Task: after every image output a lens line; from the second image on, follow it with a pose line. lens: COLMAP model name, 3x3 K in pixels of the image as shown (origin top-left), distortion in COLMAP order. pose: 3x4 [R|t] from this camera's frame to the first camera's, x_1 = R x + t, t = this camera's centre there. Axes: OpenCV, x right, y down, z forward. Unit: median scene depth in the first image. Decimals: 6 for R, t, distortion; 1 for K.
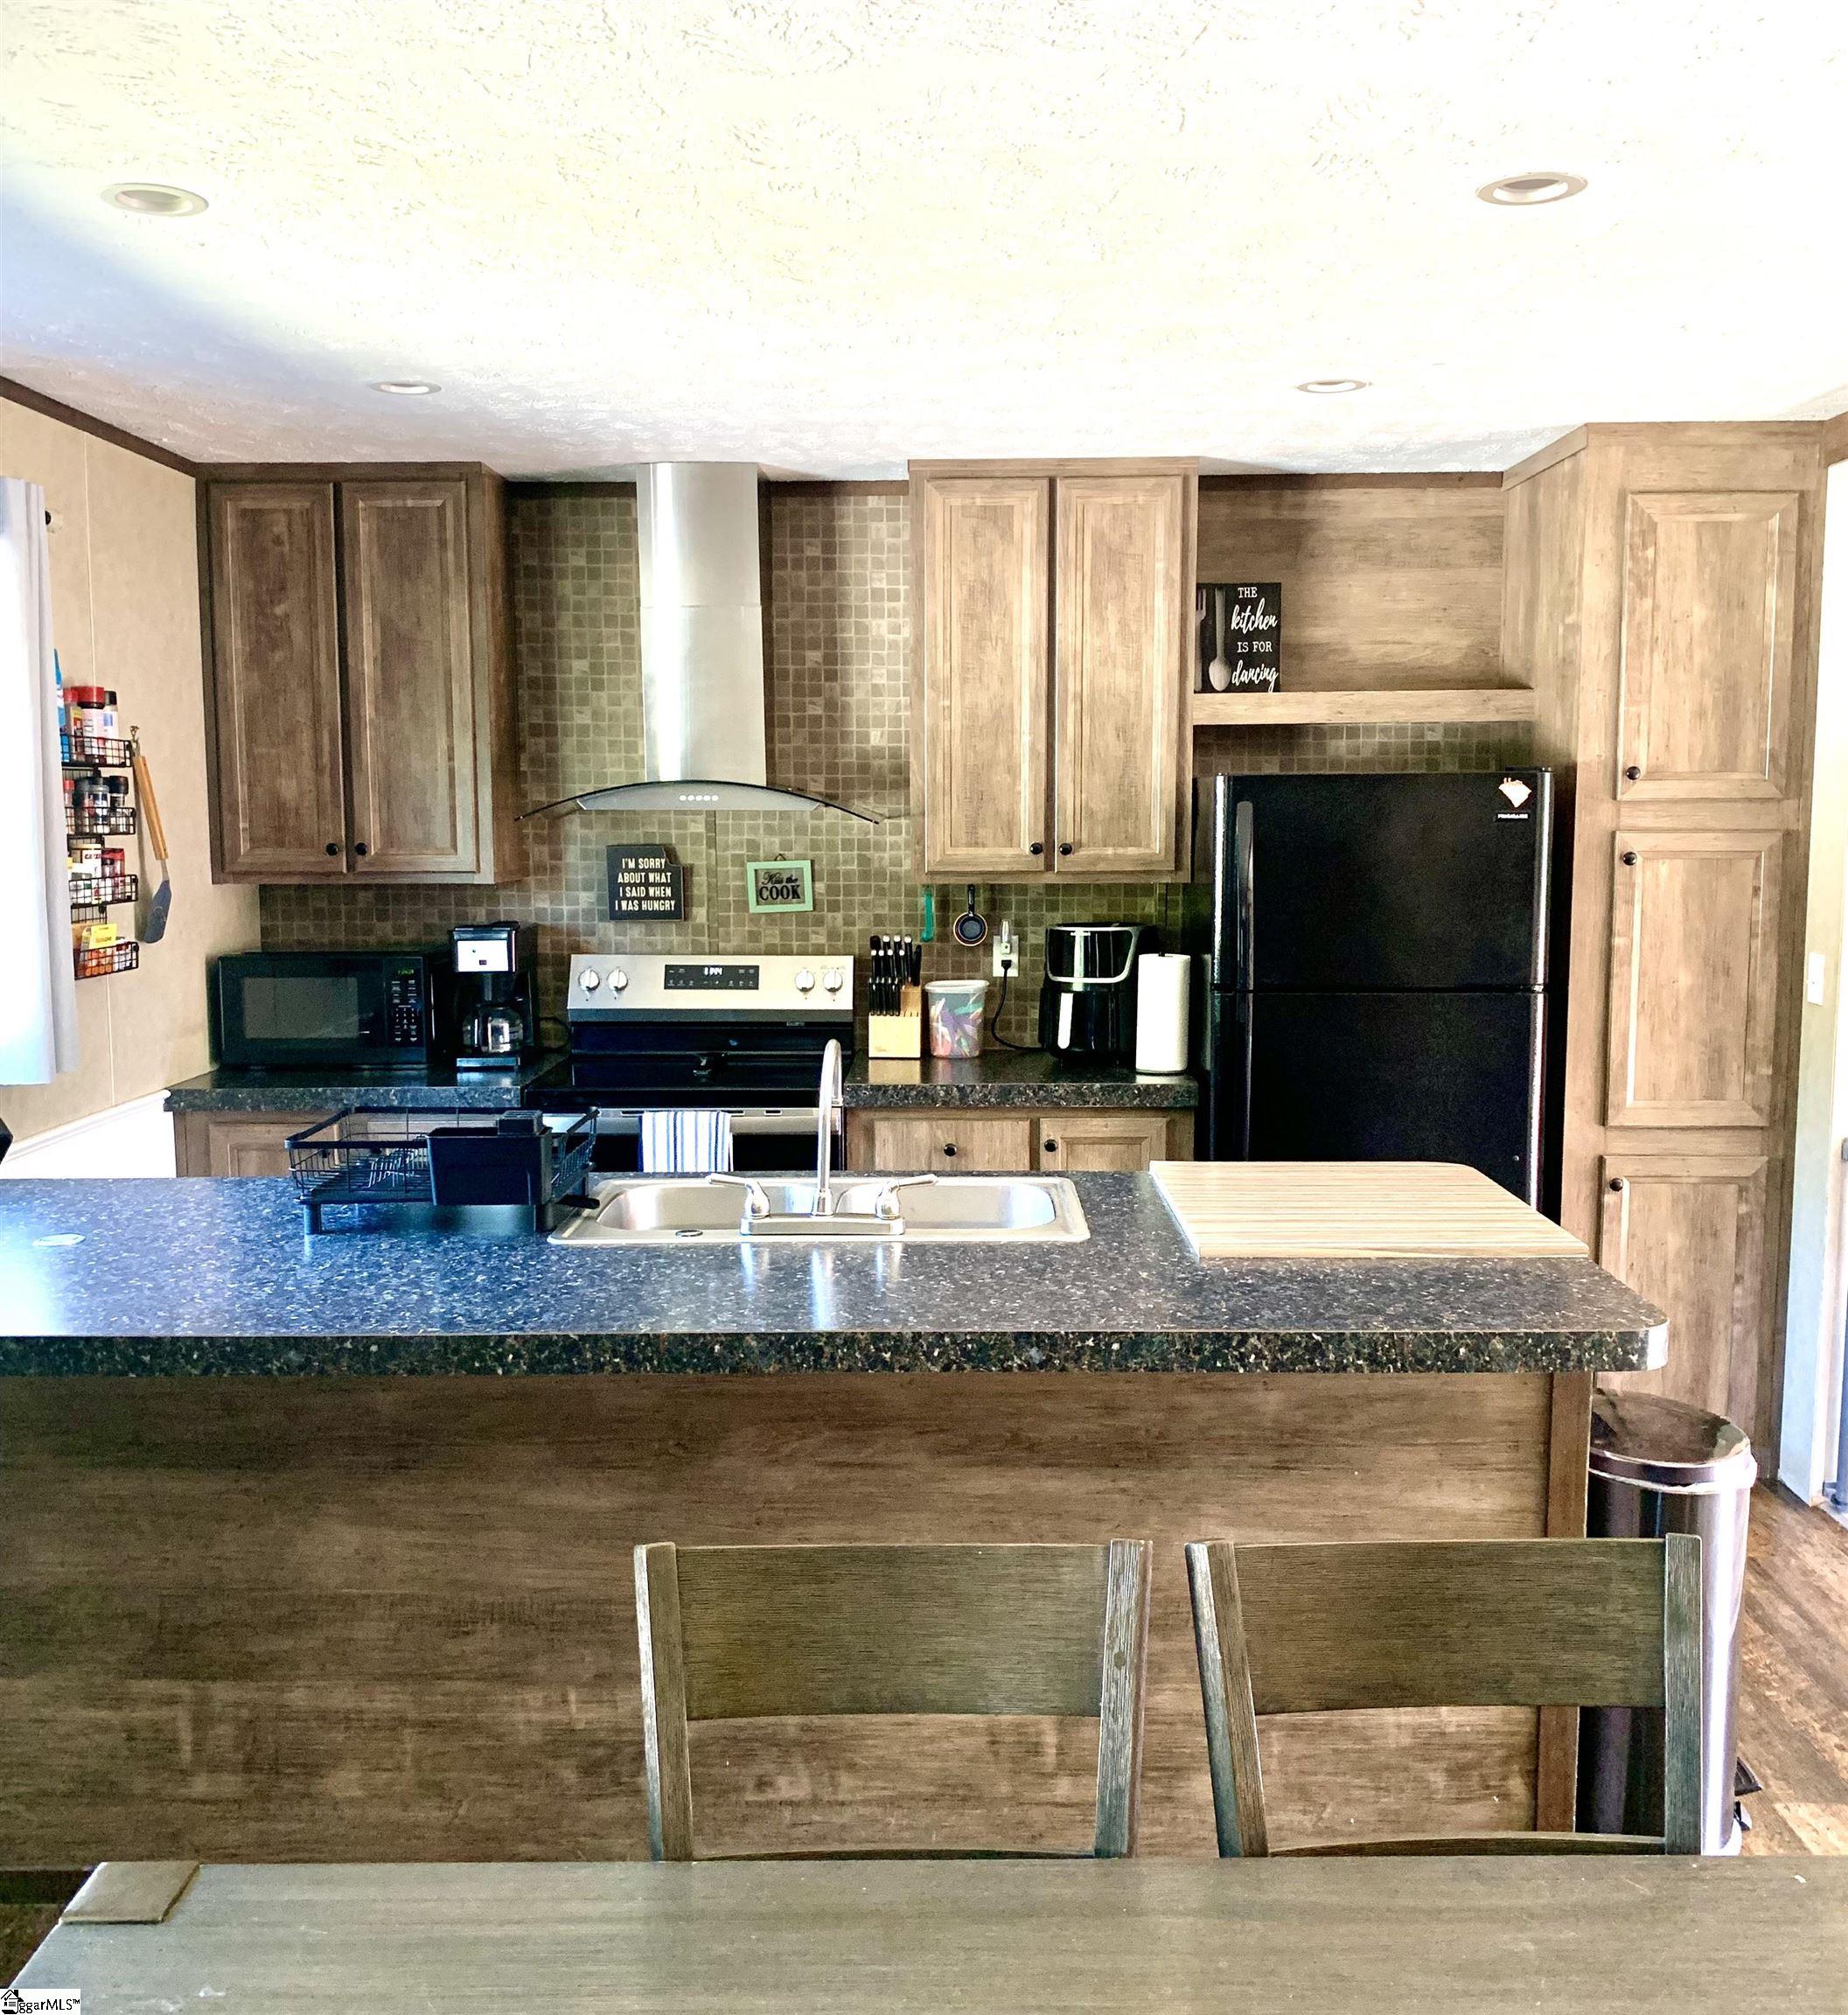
lens RADIAL K [[1853.8, 0, 924.0], [0, 1853.8, 1007.5], [0, 0, 1]] dist [0.156803, -0.495082]
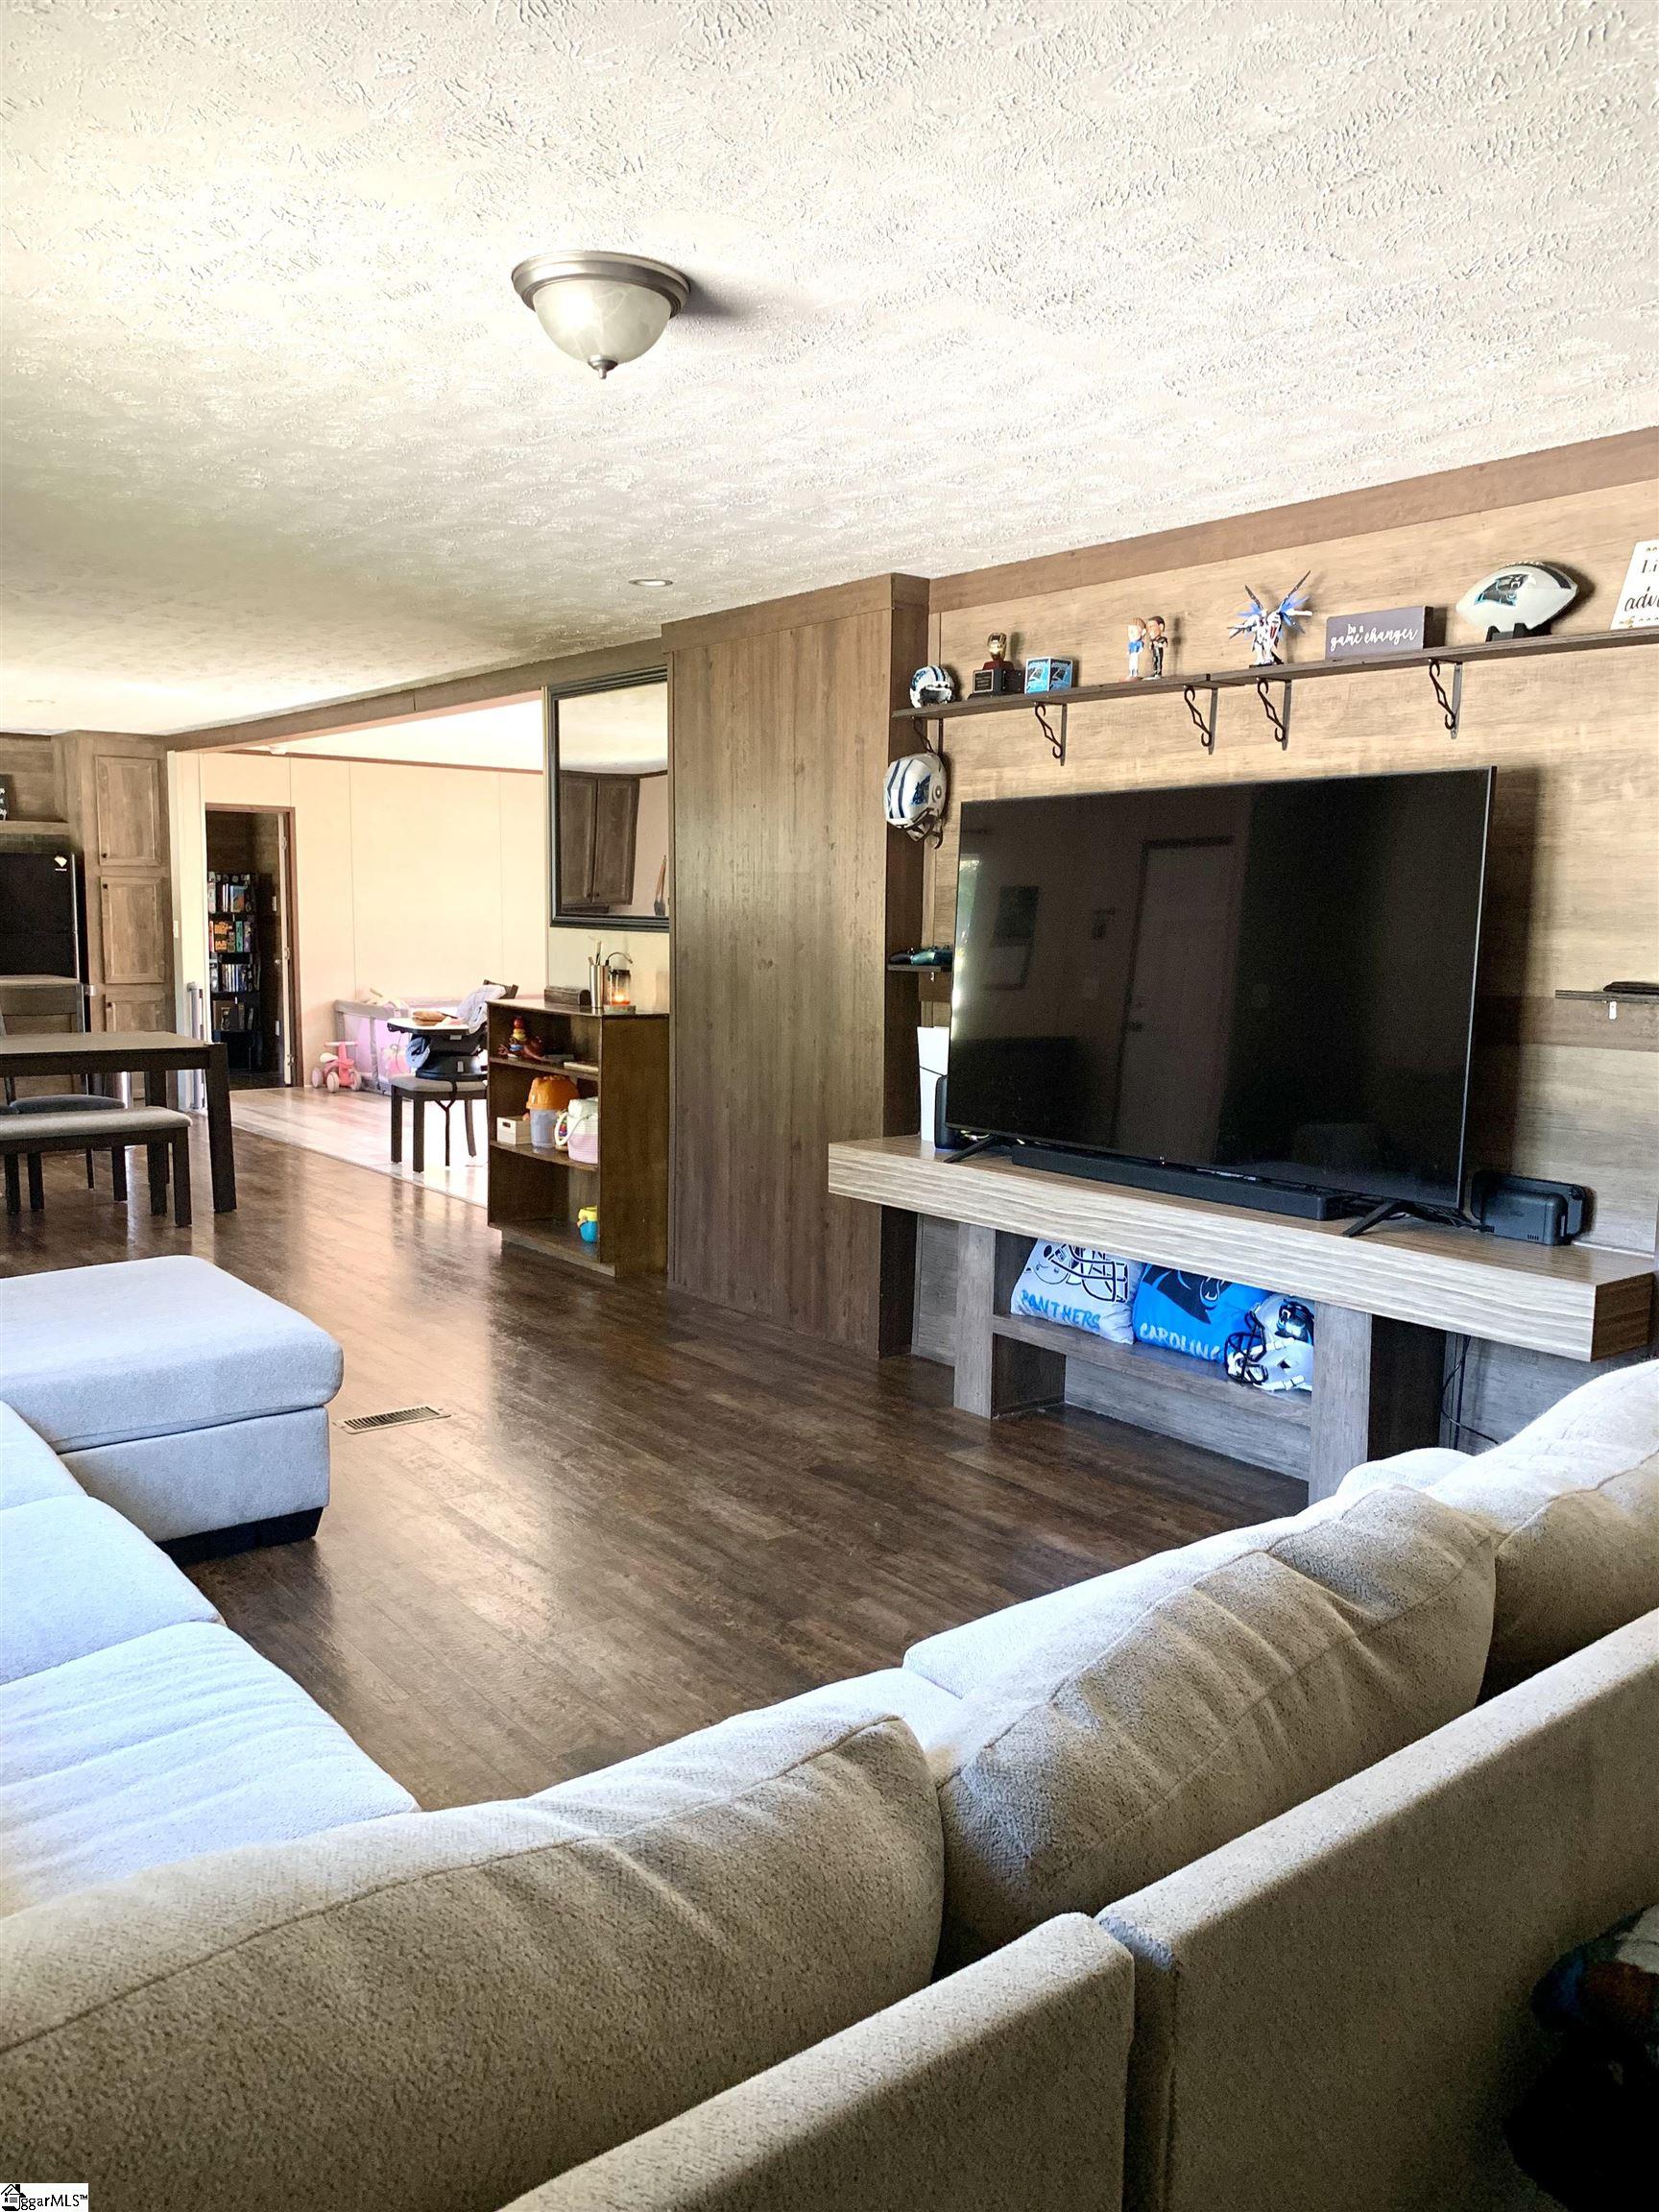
lens RADIAL K [[1711.1, 0, 823.5], [0, 1711.1, 1121.9], [0, 0, 1]] dist [0.007556, -0.009054]
pose [[0.775043, -0.067225, 0.628322, -0.415030], [0.051333, 0.997737, 0.043429, 0.210576], [-0.629820, -0.001406, 0.776740, -1.624459]]
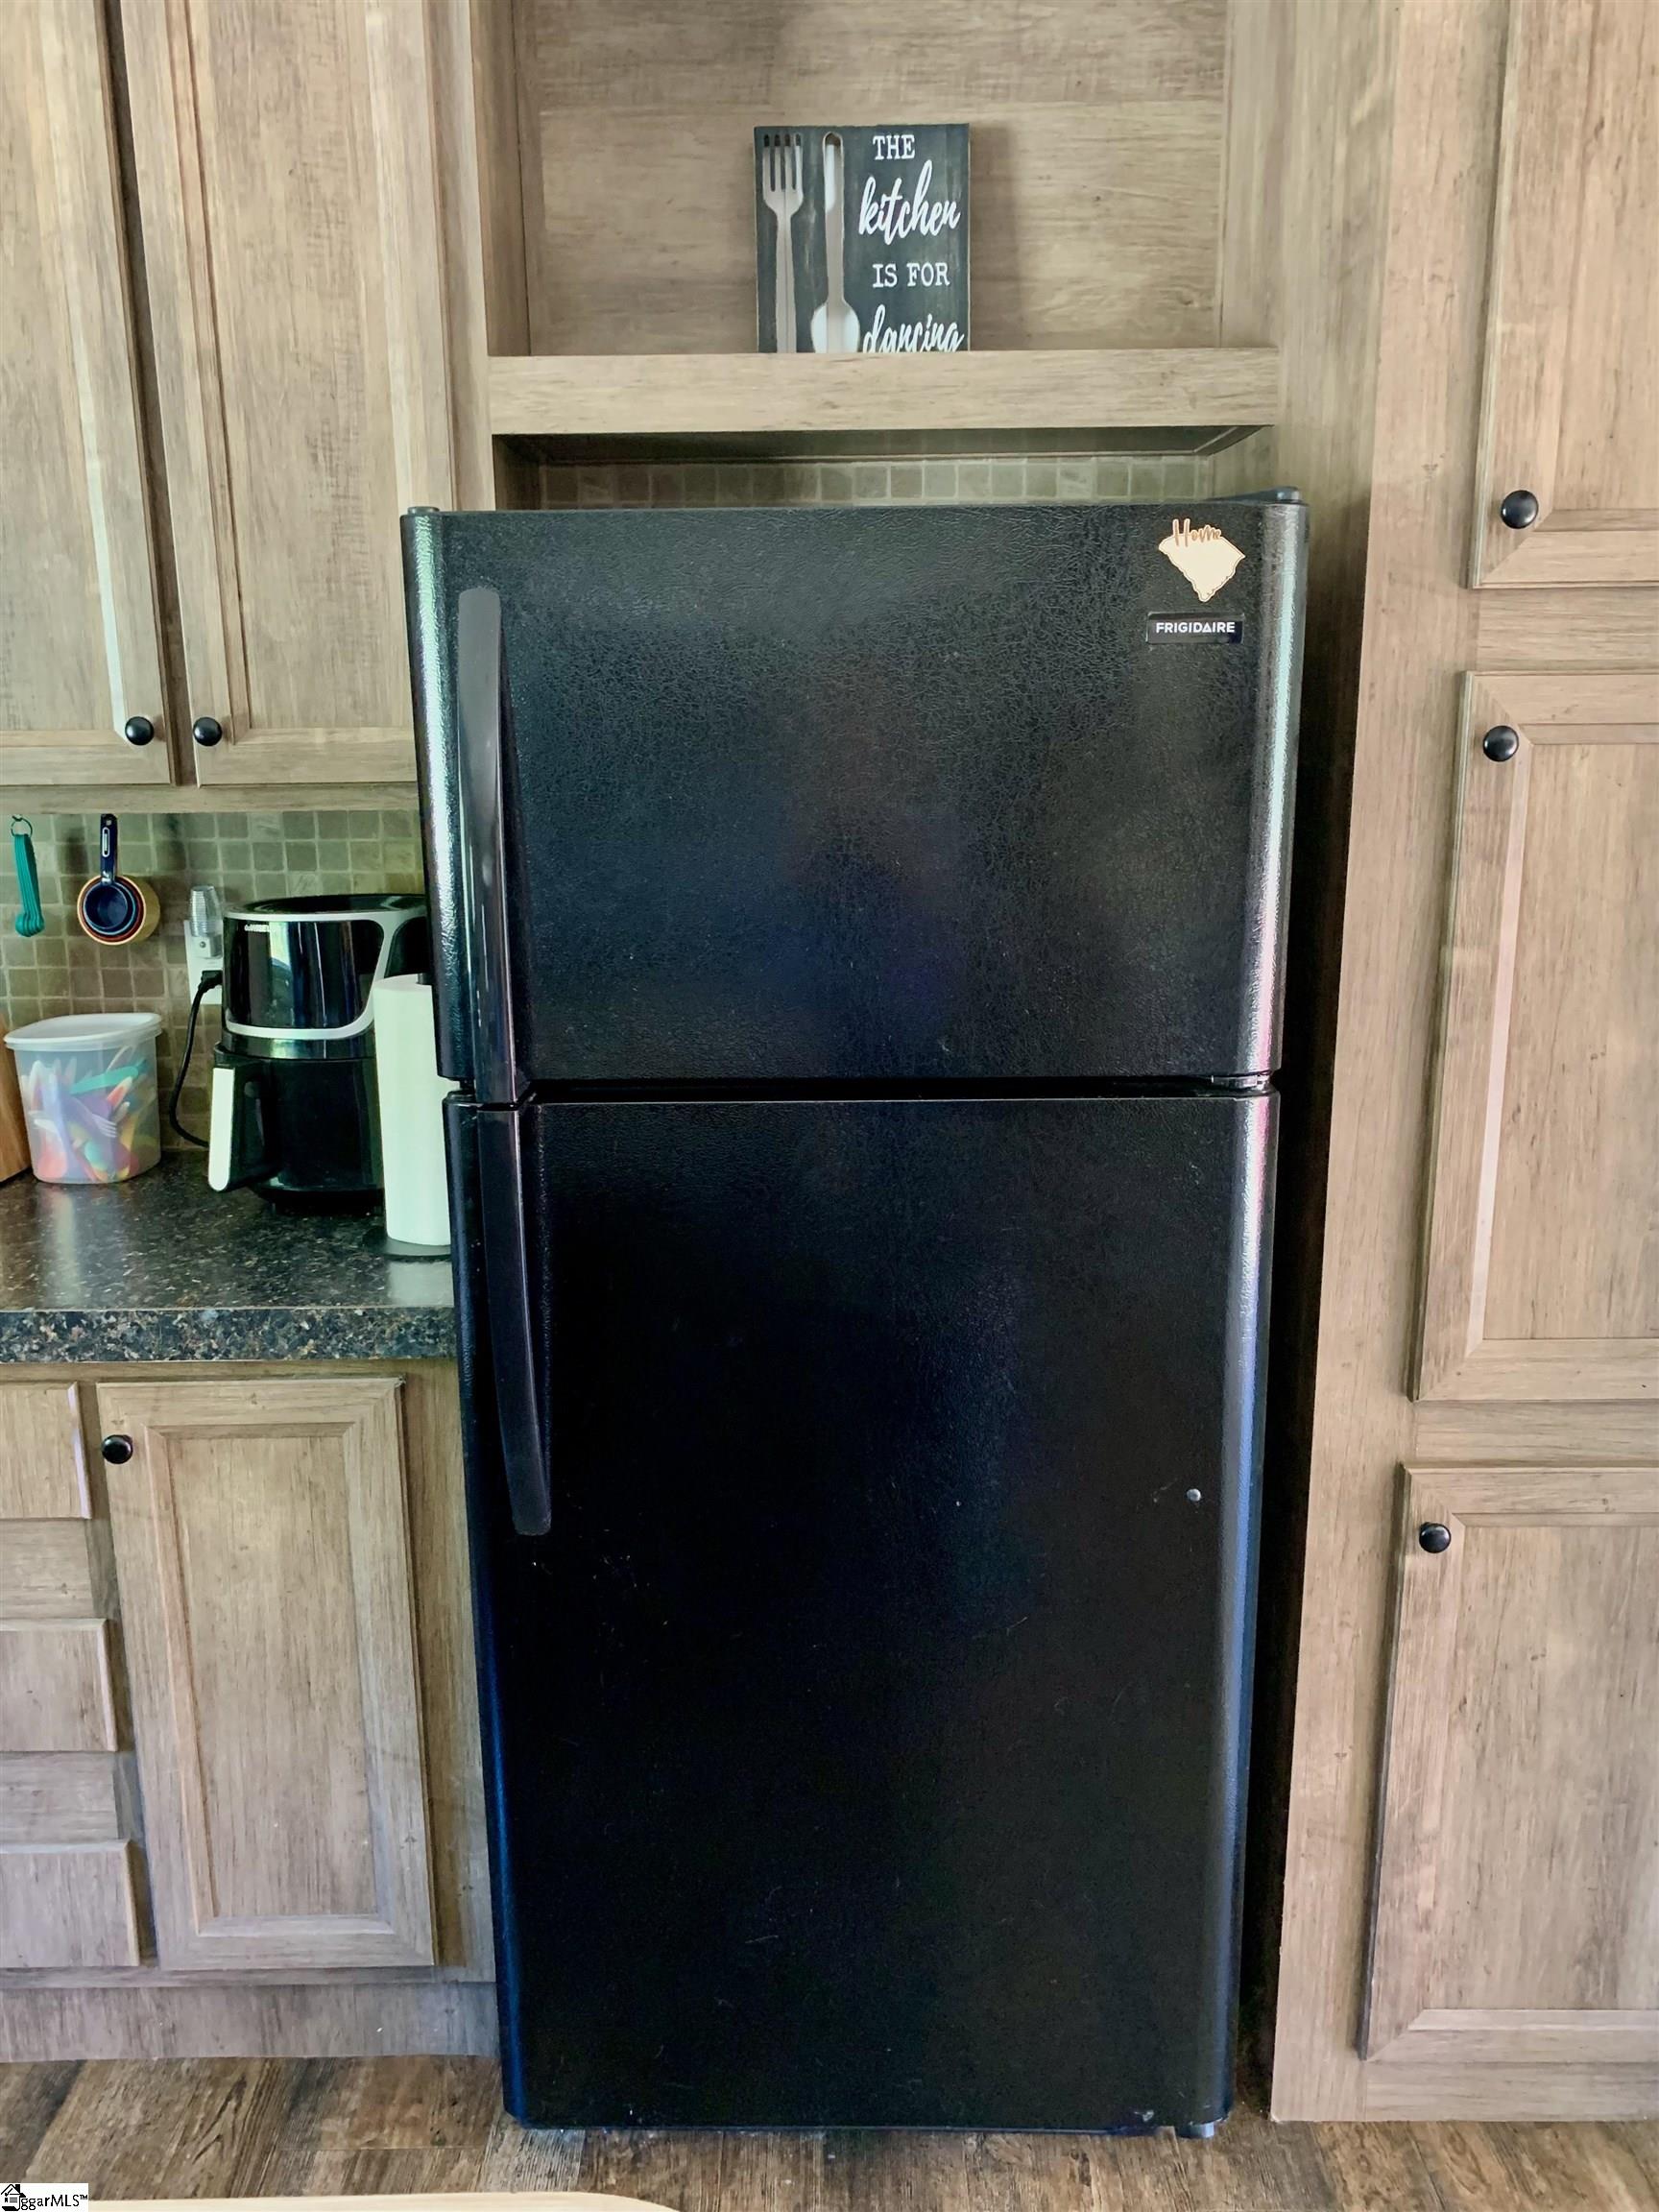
lens RADIAL K [[1711.1, 0, 823.5], [0, 1711.1, 1121.9], [0, 0, 1]] dist [0.007556, -0.009054]
pose [[0.999601, -0.012428, 0.025351, 0.222389], [0.009283, 0.992659, 0.120591, -0.044945], [-0.026664, -0.120308, 0.992379, 0.630844]]
